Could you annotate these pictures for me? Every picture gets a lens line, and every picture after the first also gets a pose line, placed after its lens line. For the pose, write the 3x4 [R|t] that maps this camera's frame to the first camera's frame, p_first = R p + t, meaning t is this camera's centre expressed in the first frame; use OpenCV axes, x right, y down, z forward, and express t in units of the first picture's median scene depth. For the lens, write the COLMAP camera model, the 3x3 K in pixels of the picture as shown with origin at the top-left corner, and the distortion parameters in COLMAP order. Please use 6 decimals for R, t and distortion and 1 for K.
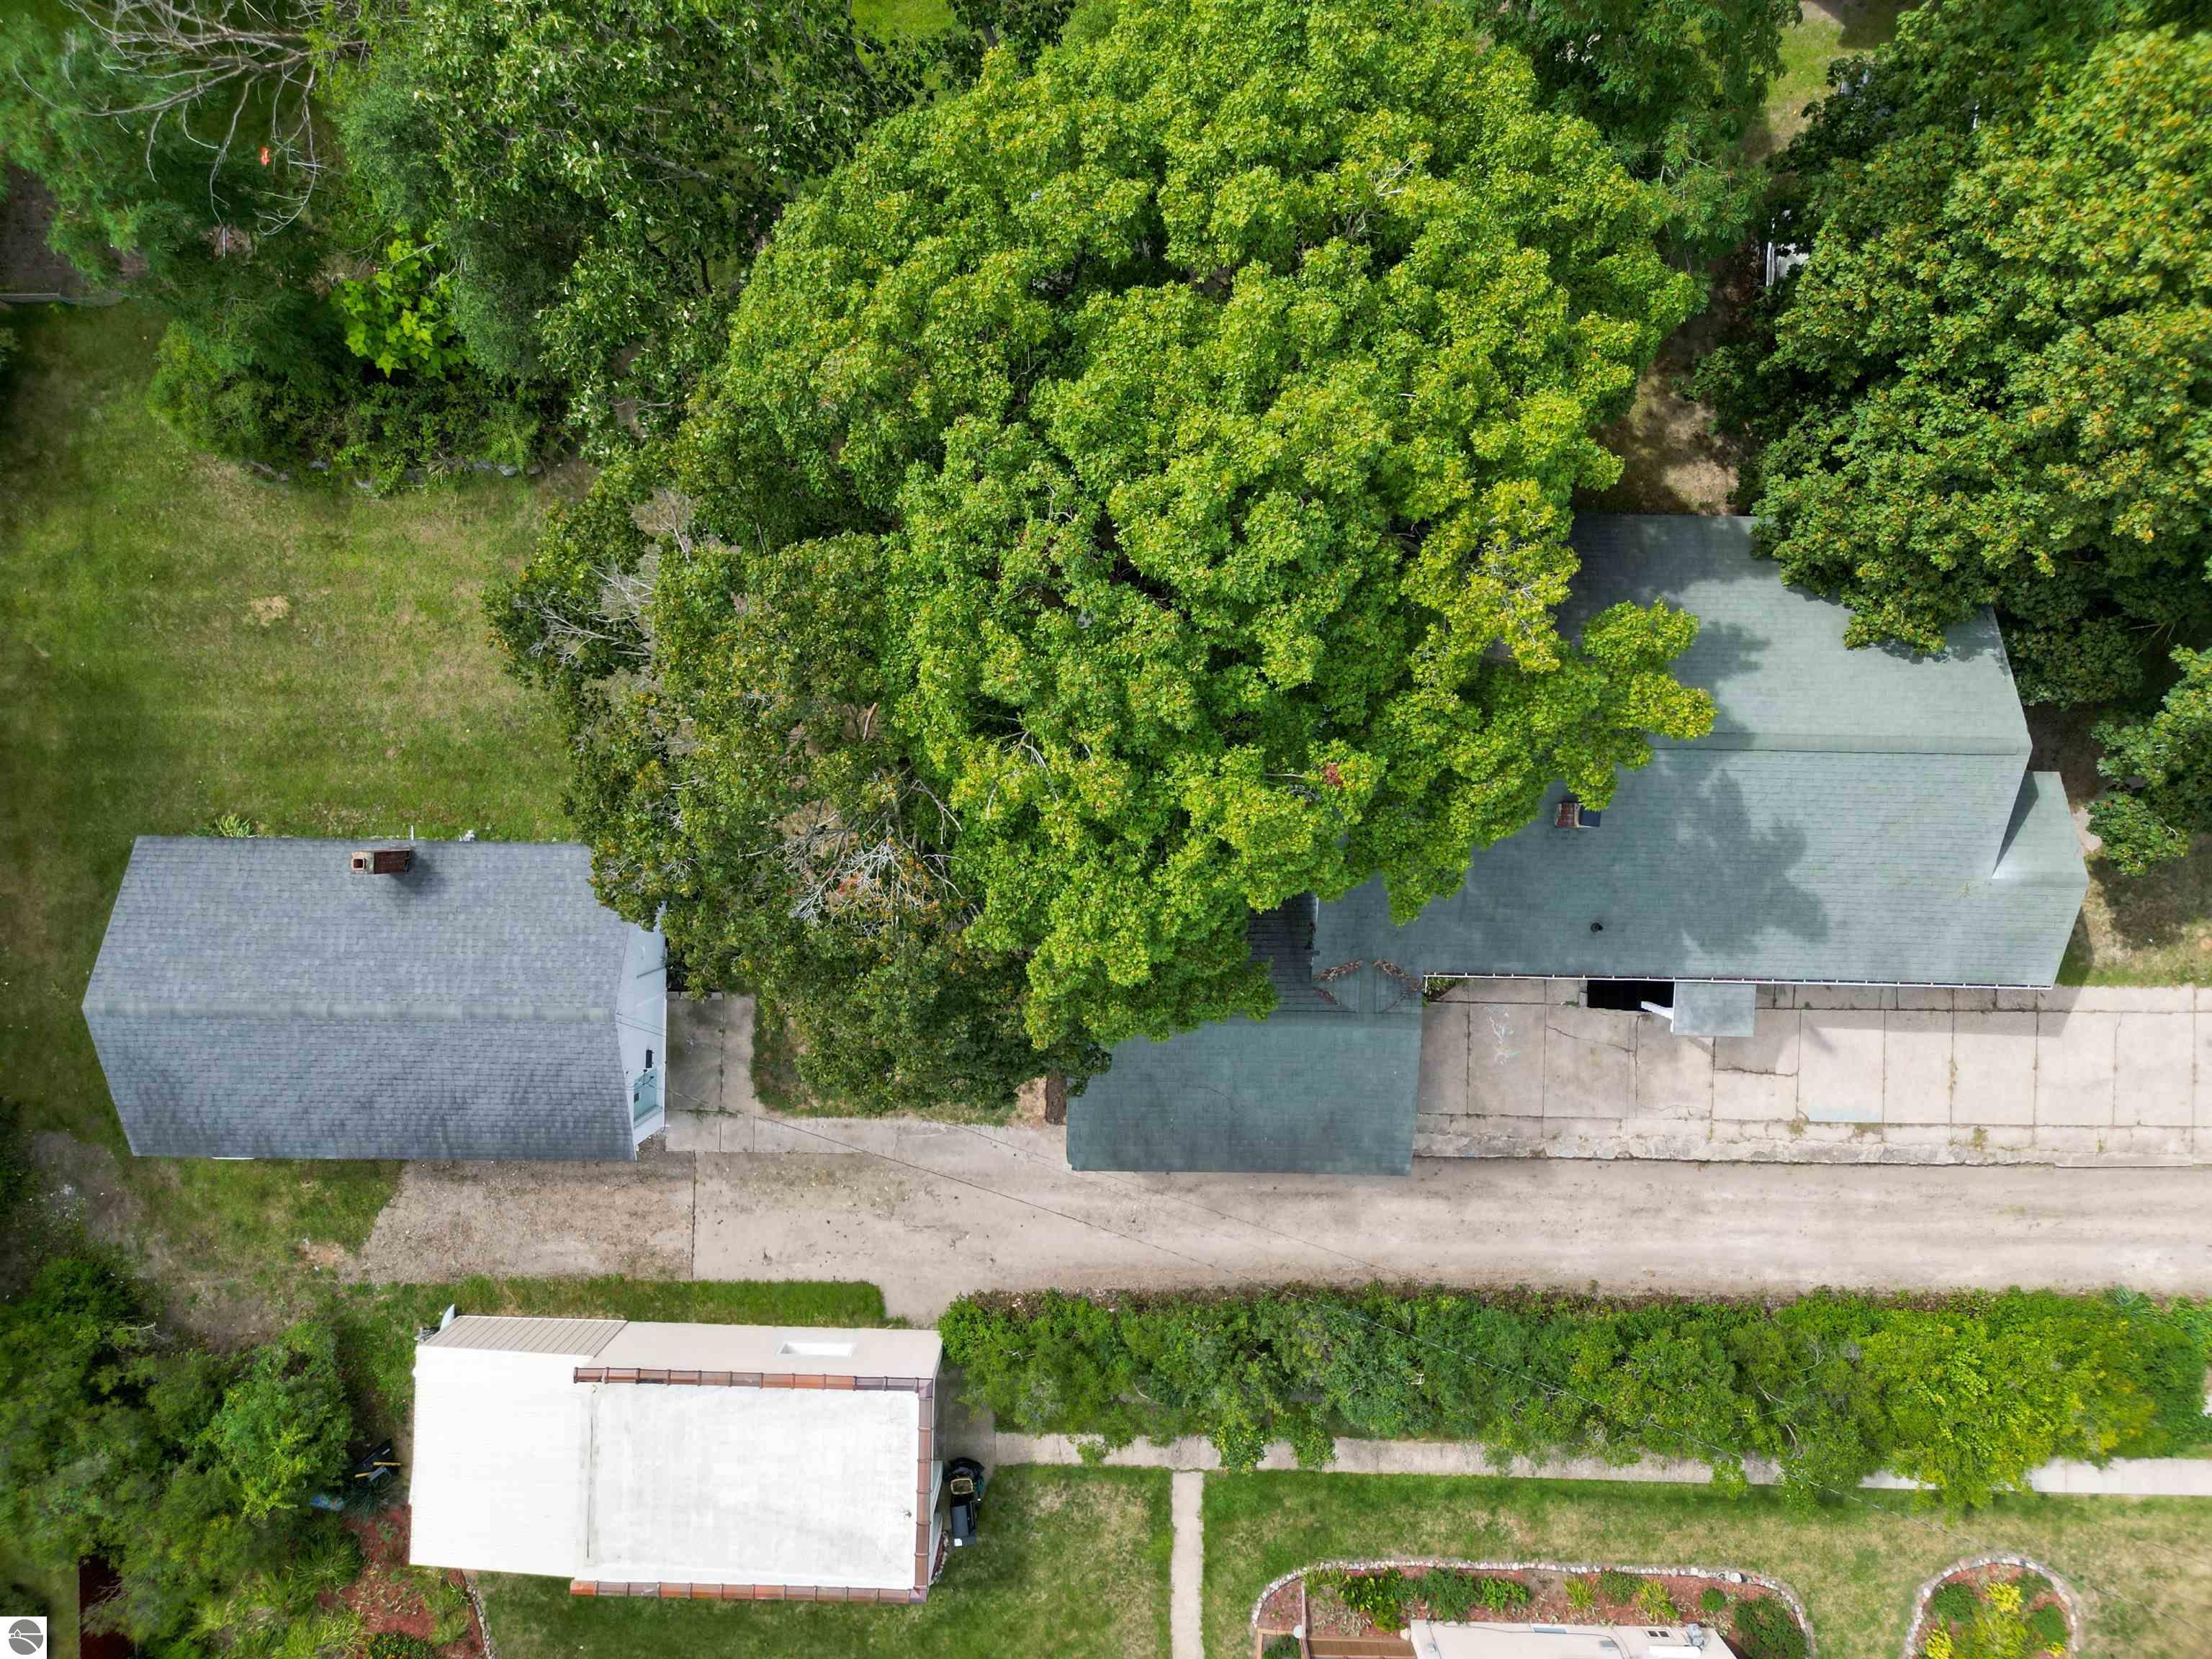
lens RADIAL K [[1541.1, 0, 1106.0], [0, 1541.1, 829.5], [0, 0, 1]] dist [0.132555, -0.059188]
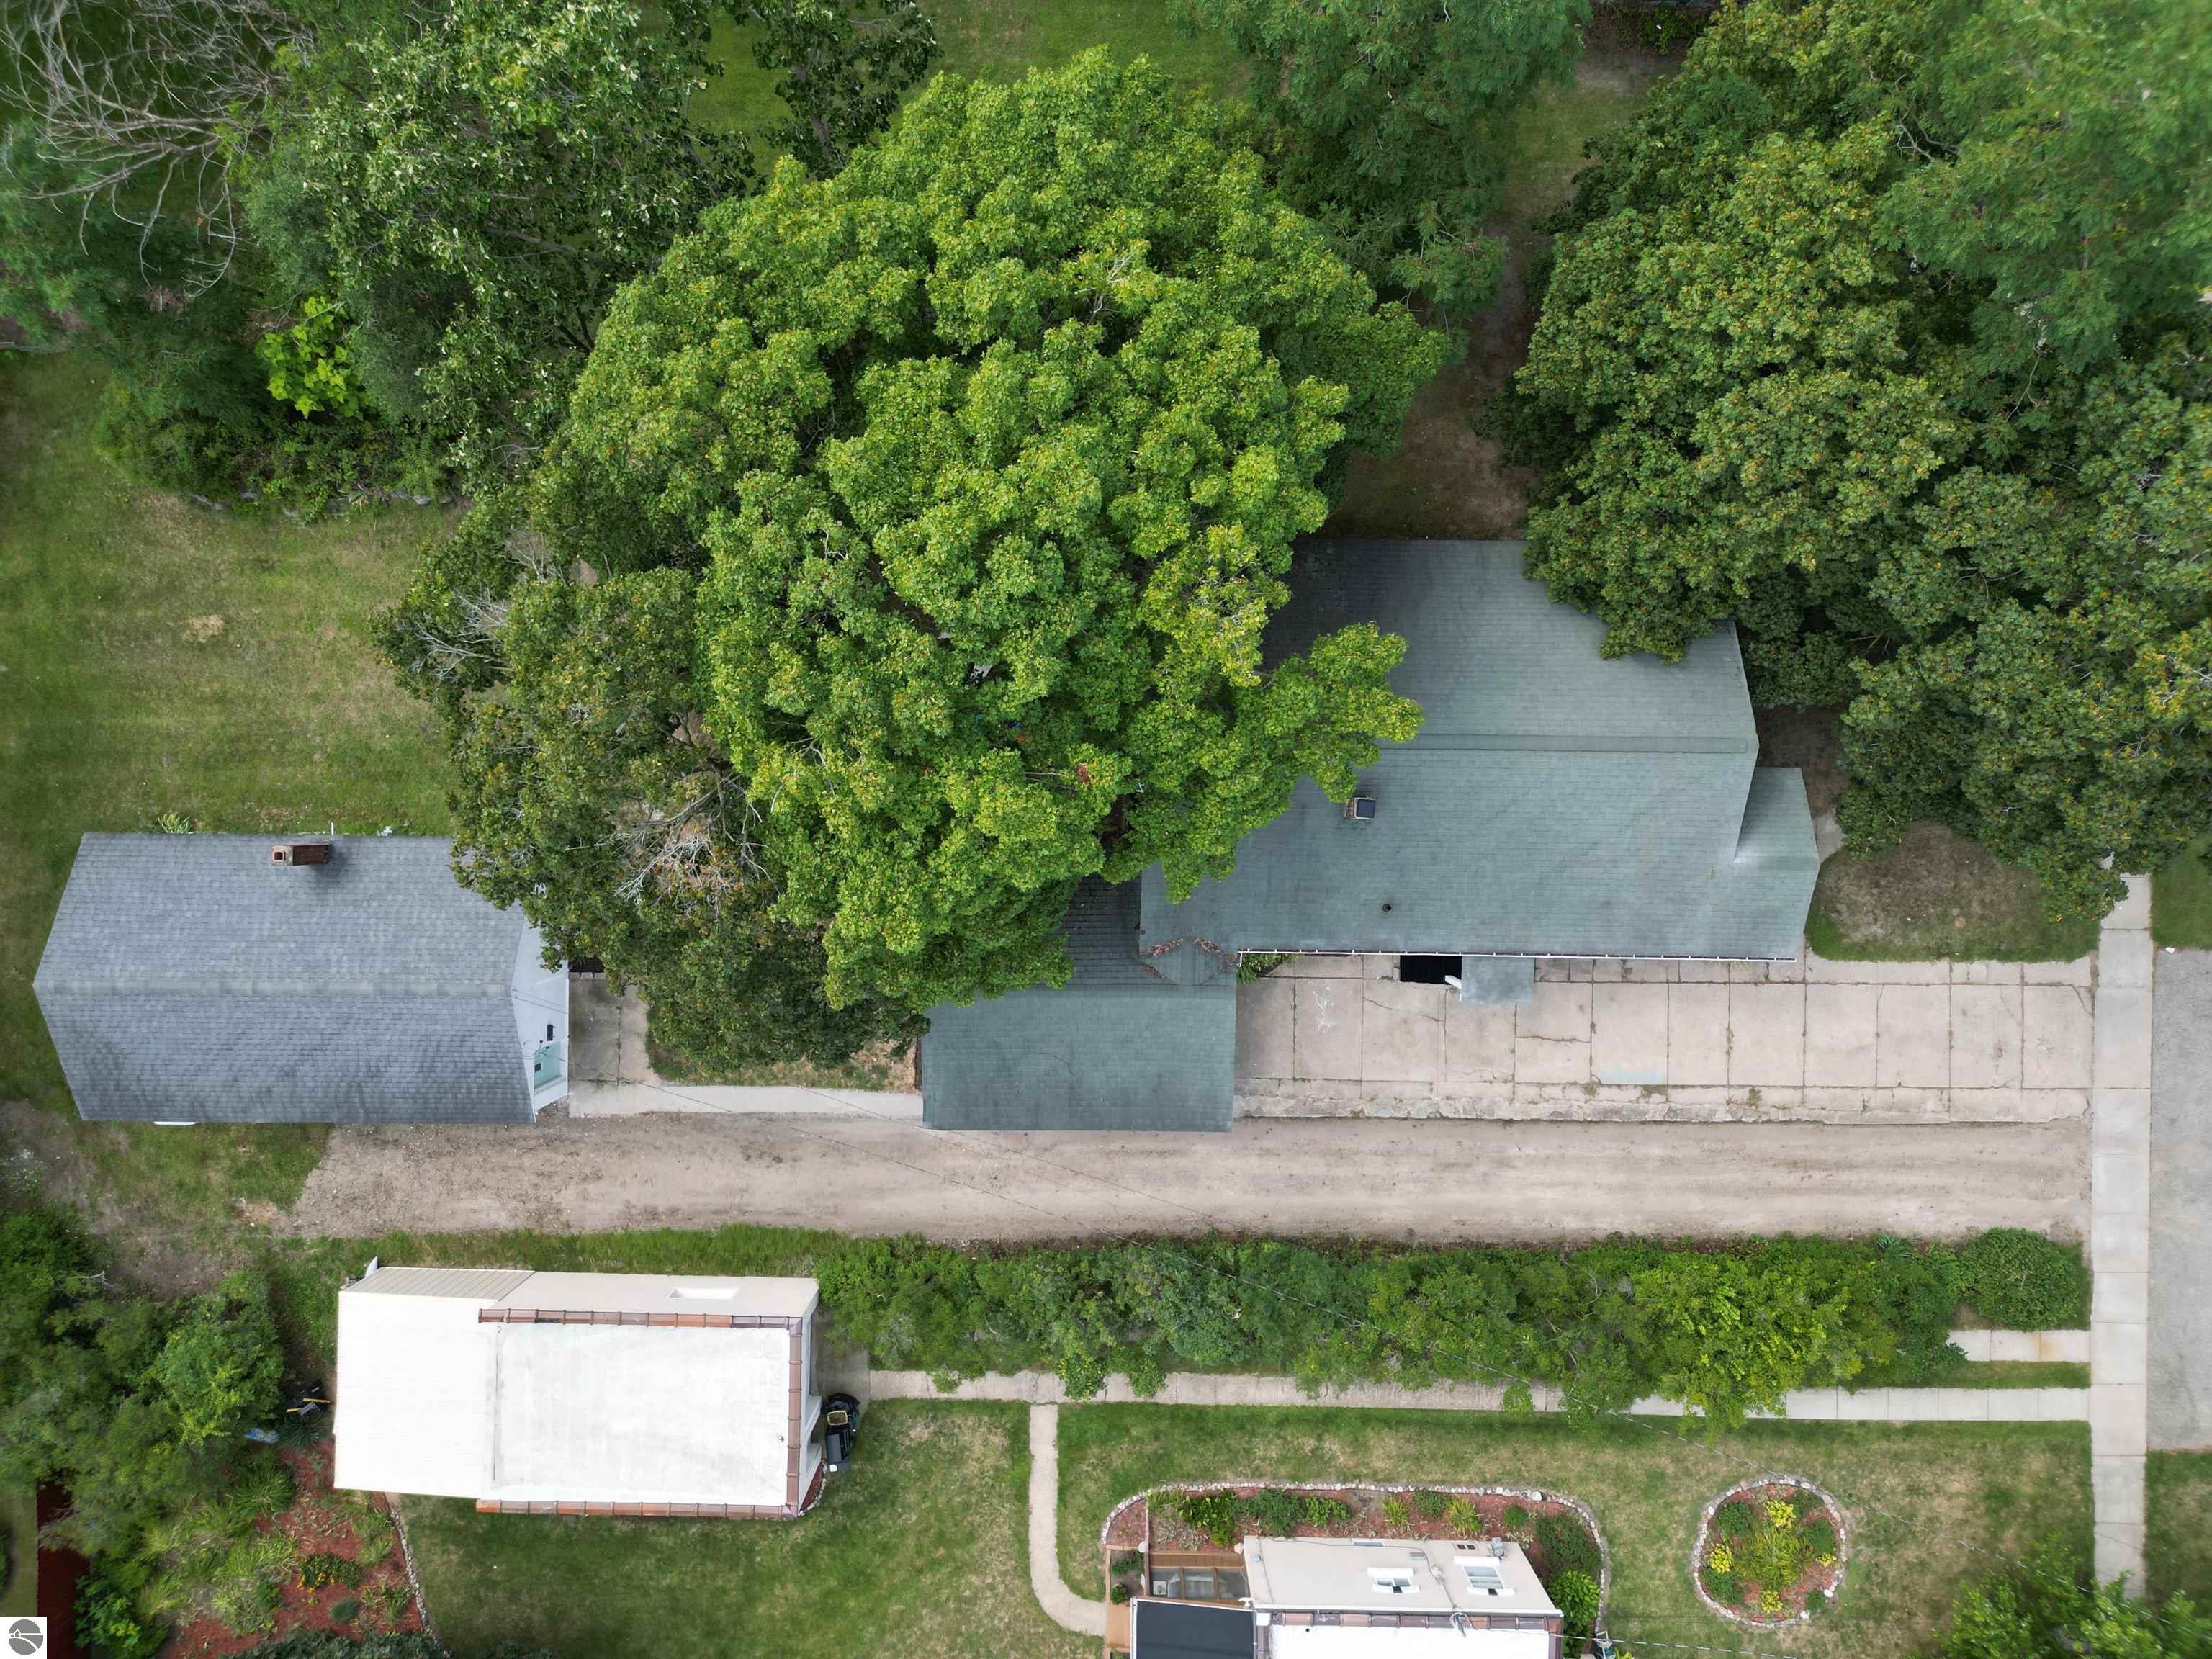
lens RADIAL K [[1556.4, 0, 1106.0], [0, 1556.4, 829.5], [0, 0, 1]] dist [0.144369, -0.067575]
pose [[0.999926, -0.004114, -0.011410, 0.119804], [0.004116, 0.999992, 0.000172, 0.004841], [0.011409, -0.000218, 0.999935, -0.122753]]
